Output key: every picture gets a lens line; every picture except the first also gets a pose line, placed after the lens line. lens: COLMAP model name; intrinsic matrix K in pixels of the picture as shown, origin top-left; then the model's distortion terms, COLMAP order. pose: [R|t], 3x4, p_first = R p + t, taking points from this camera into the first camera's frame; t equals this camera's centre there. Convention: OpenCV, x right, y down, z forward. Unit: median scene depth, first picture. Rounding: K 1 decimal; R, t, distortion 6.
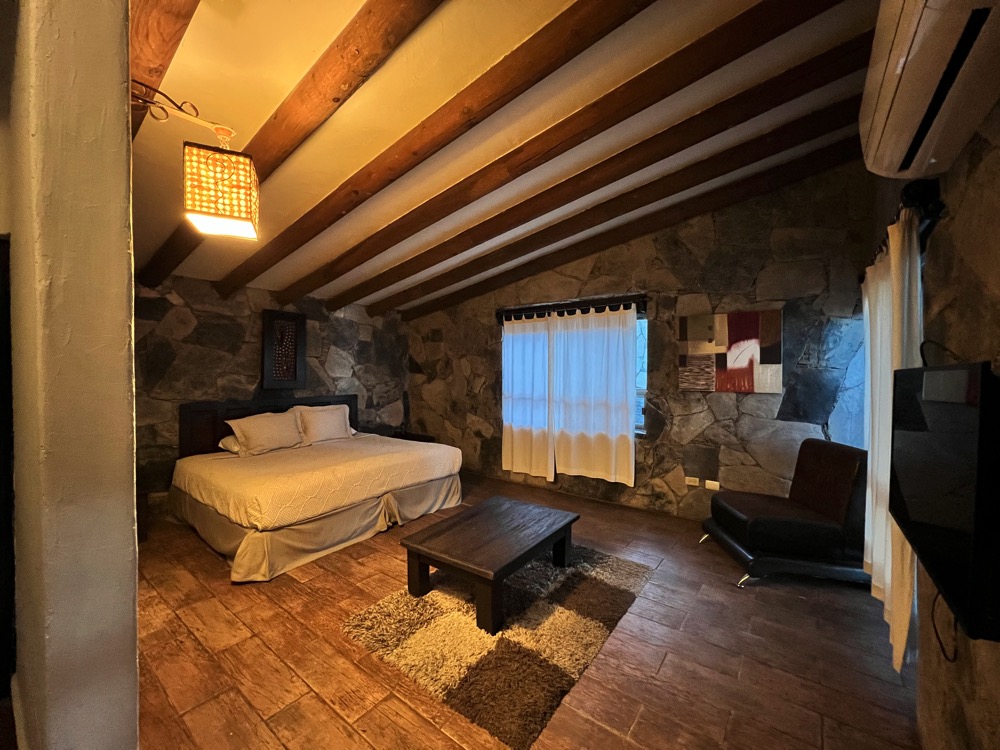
lens RADIAL K [[401.1, 0, 497.1], [0, 401.1, 373.5], [0, 0, 1]] dist [-0.001350, 0.001700]
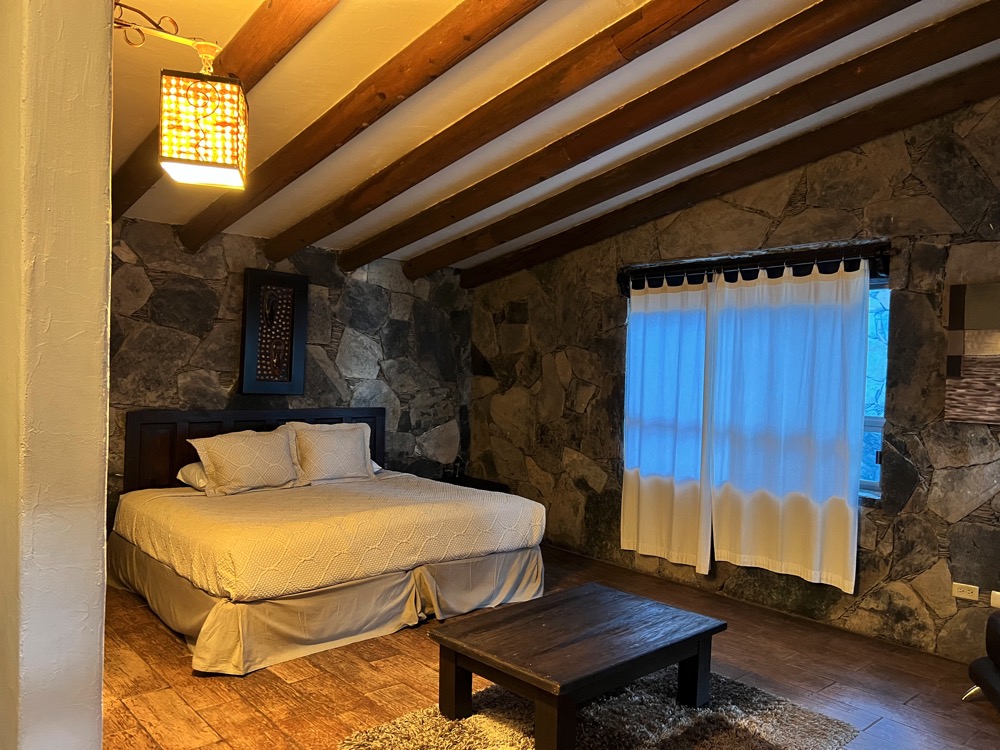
lens RADIAL K [[762.3, 0, 505.3], [0, 762.3, 381.2], [0, 0, 1]] dist [0.044710, -0.031711]
pose [[0.980653, 0.030540, -0.193359, 0.071691], [-0.029911, 0.999534, 0.006172, -0.000732], [0.193457, -0.000269, 0.981109, -0.133581]]
